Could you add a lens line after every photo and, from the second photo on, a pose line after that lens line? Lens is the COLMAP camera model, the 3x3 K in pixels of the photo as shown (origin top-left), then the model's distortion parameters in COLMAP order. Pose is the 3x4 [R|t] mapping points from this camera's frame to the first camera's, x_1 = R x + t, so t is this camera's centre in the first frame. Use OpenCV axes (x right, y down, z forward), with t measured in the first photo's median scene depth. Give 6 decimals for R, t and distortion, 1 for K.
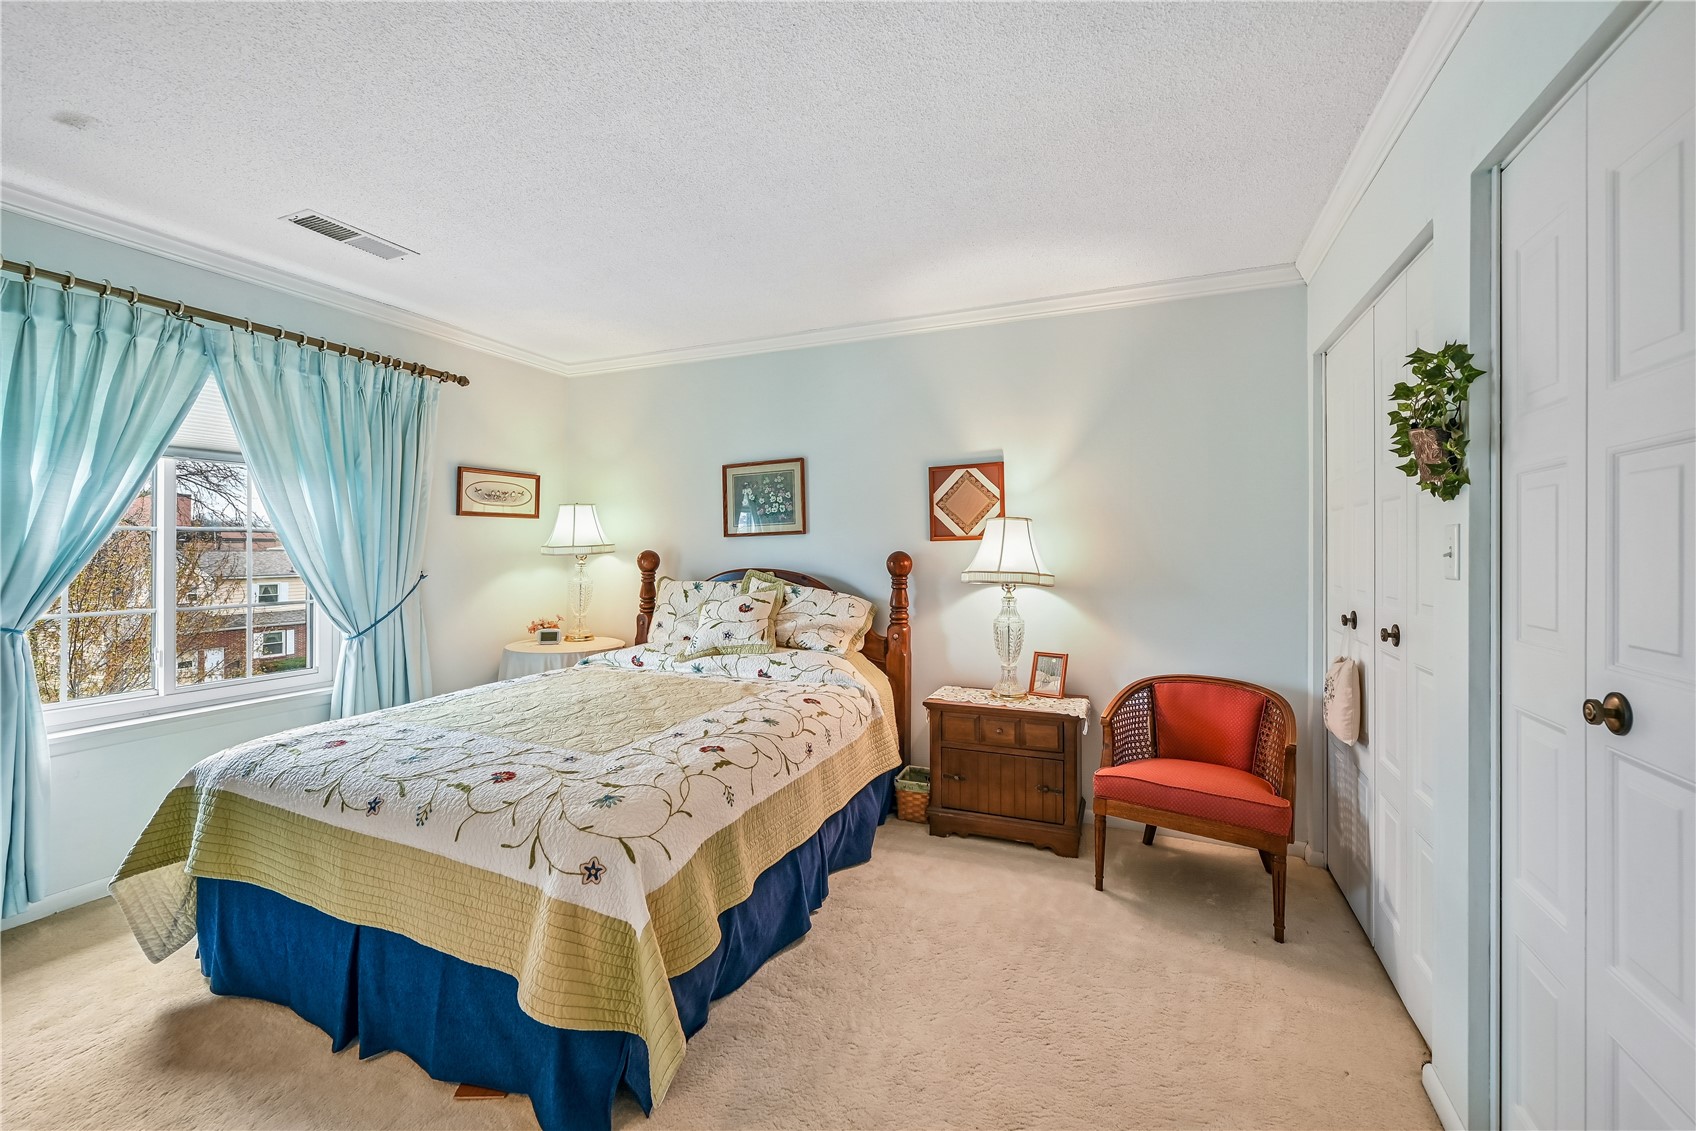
lens RADIAL K [[689.5, 0, 848.8], [0, 689.5, 542.6], [0, 0, 1]] dist [-0.000070, 0.000085]
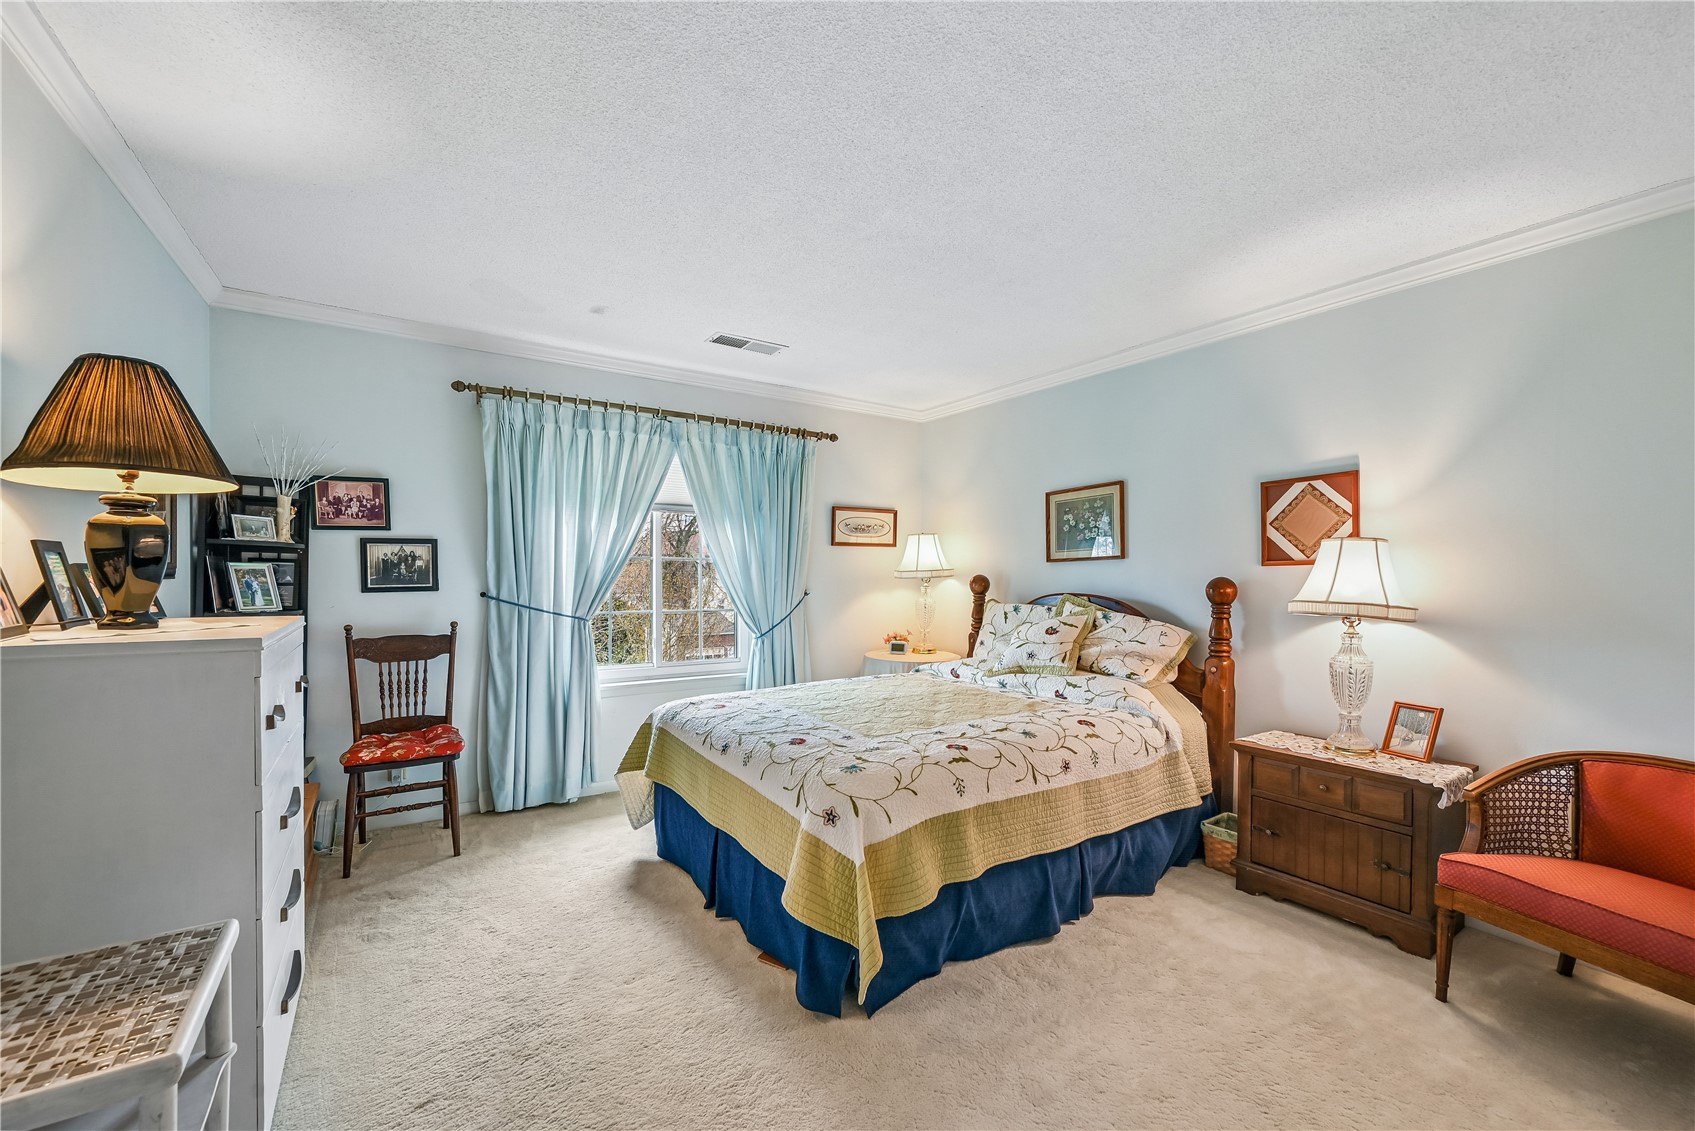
lens RADIAL K [[694.2, 0, 850.8], [0, 694.2, 581.5], [0, 0, 1]] dist [0.000333, 0.000202]
pose [[0.834858, 0.011661, -0.550342, 0.178124], [-0.001020, 0.999807, 0.019637, 0.000765], [0.550464, -0.015833, 0.834709, -0.036128]]
